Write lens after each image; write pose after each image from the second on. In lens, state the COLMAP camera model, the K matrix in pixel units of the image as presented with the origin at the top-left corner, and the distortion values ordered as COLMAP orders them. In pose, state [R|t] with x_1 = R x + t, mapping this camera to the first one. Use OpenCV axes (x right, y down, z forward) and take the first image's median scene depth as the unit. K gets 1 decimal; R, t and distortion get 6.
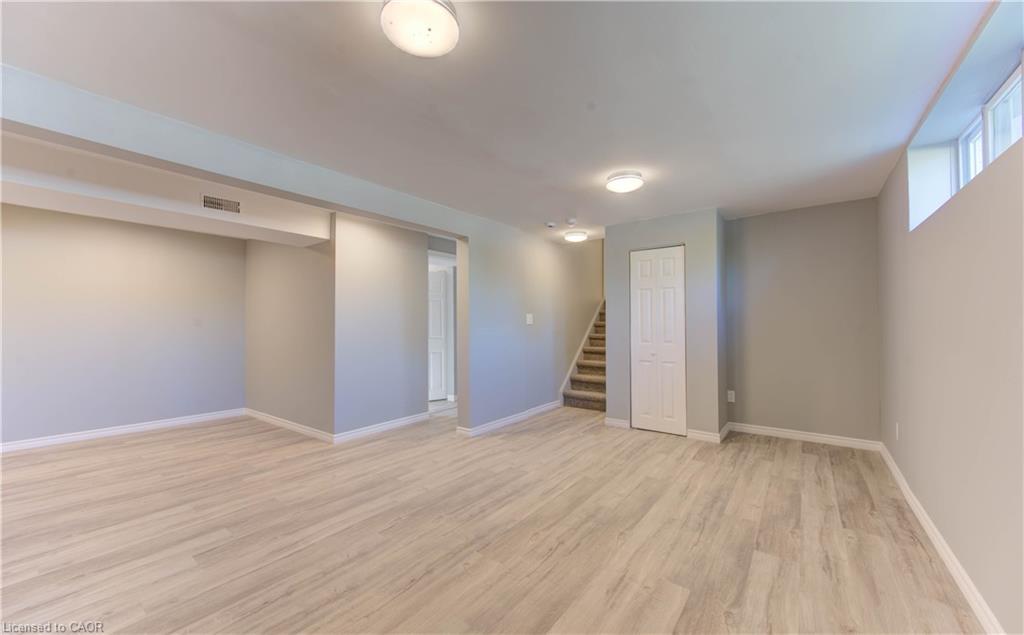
lens RADIAL K [[399.1, 0, 510.0], [0, 399.1, 318.6], [0, 0, 1]] dist [0.000991, -0.000043]
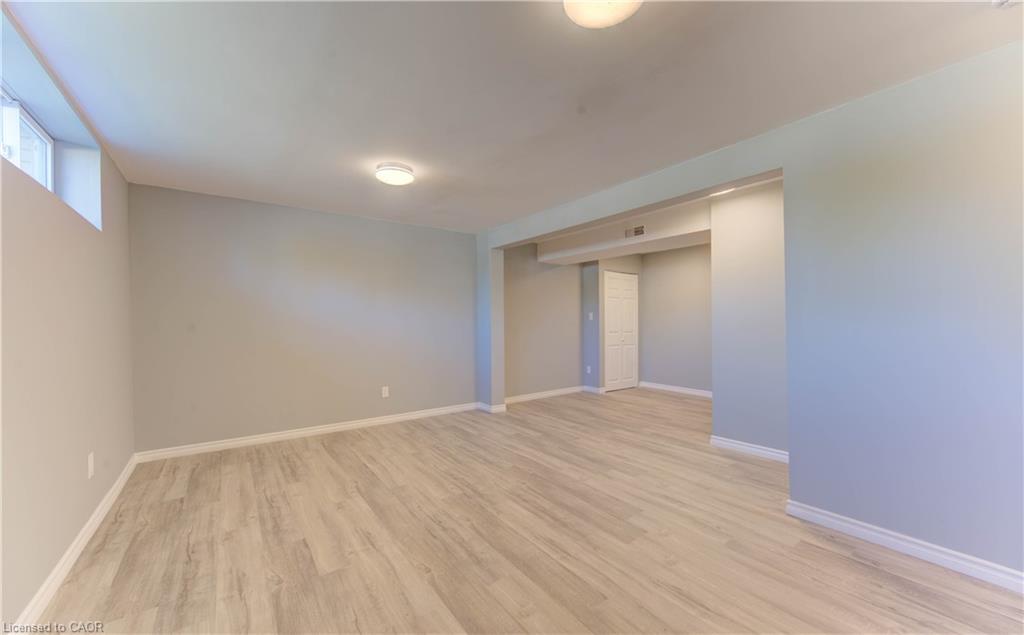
lens RADIAL K [[399.1, 0, 510.4], [0, 399.1, 320.4], [0, 0, 1]] dist [0.000991, -0.000043]
pose [[-0.313362, 0.004477, -0.949623, 0.869680], [0.021467, 0.999767, -0.002370, 0.018738], [0.949391, -0.021129, -0.313385, 1.228932]]
